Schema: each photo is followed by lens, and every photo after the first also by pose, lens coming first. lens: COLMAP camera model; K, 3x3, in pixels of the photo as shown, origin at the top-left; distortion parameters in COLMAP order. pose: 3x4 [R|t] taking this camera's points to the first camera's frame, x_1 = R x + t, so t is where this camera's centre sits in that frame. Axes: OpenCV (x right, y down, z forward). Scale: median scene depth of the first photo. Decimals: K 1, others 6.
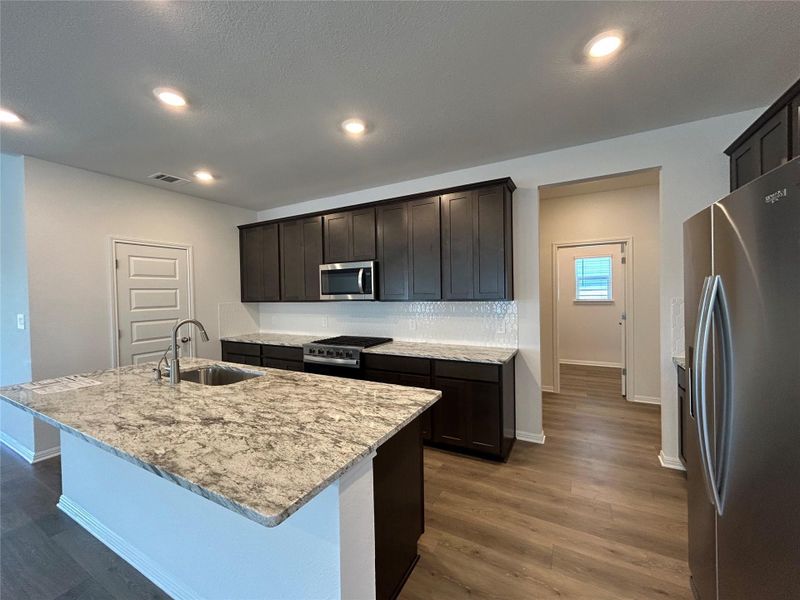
lens RADIAL K [[326.4, 0, 403.7], [0, 326.4, 297.6], [0, 0, 1]] dist [-0.003716, 0.000198]
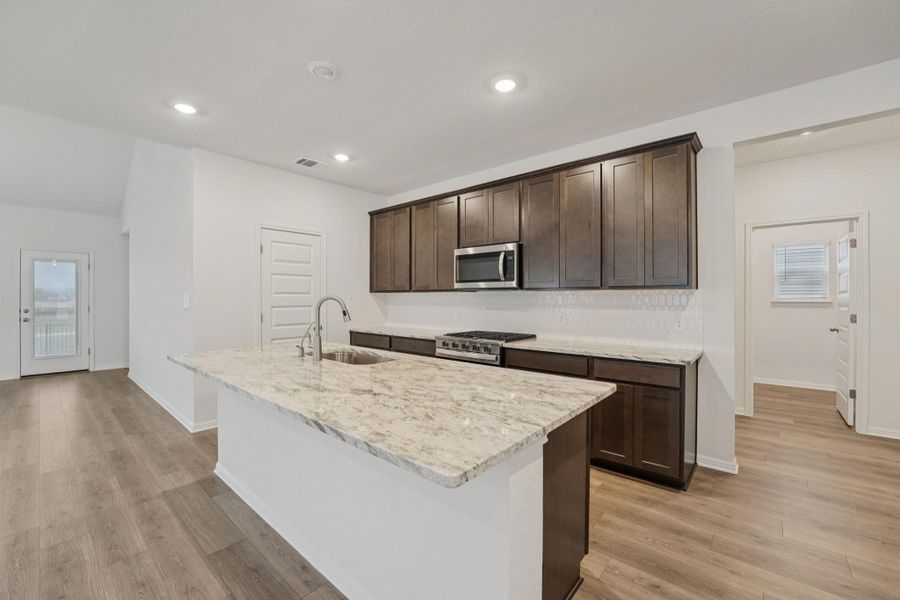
lens RADIAL K [[371.6, 0, 450.3], [0, 371.6, 298.0], [0, 0, 1]] dist [-0.031287, 0.003595]
pose [[0.975288, 0.019403, -0.220082, -0.058305], [-0.021926, 0.999719, -0.009029, 0.059318], [0.219845, 0.013632, 0.975440, 0.006619]]
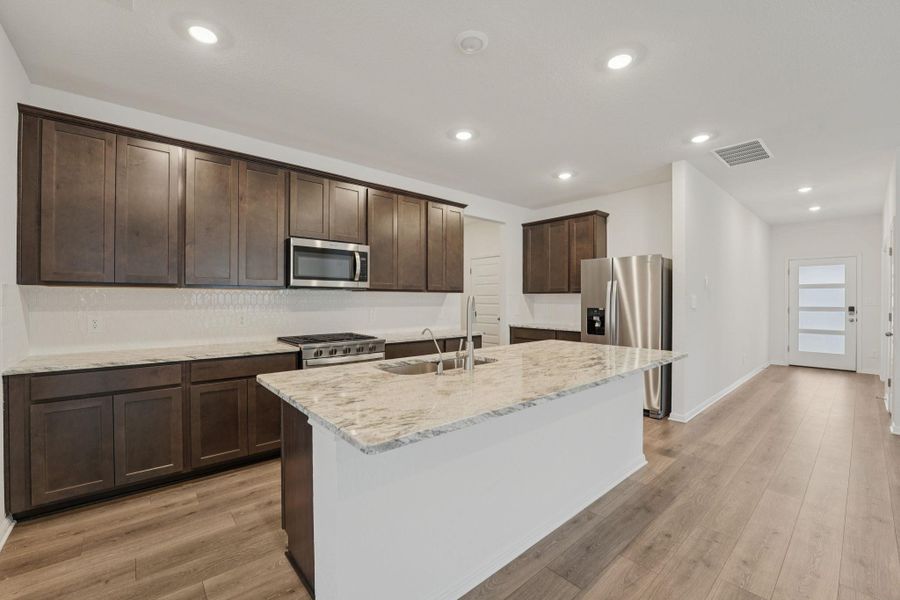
lens RADIAL K [[371.6, 0, 450.4], [0, 371.6, 299.5], [0, 0, 1]] dist [-0.031287, 0.003595]
pose [[0.345488, 0.020914, 0.938190, -1.253480], [0.001111, 0.999742, -0.022695, 0.078648], [-0.938423, 0.008883, 0.345375, 0.548567]]
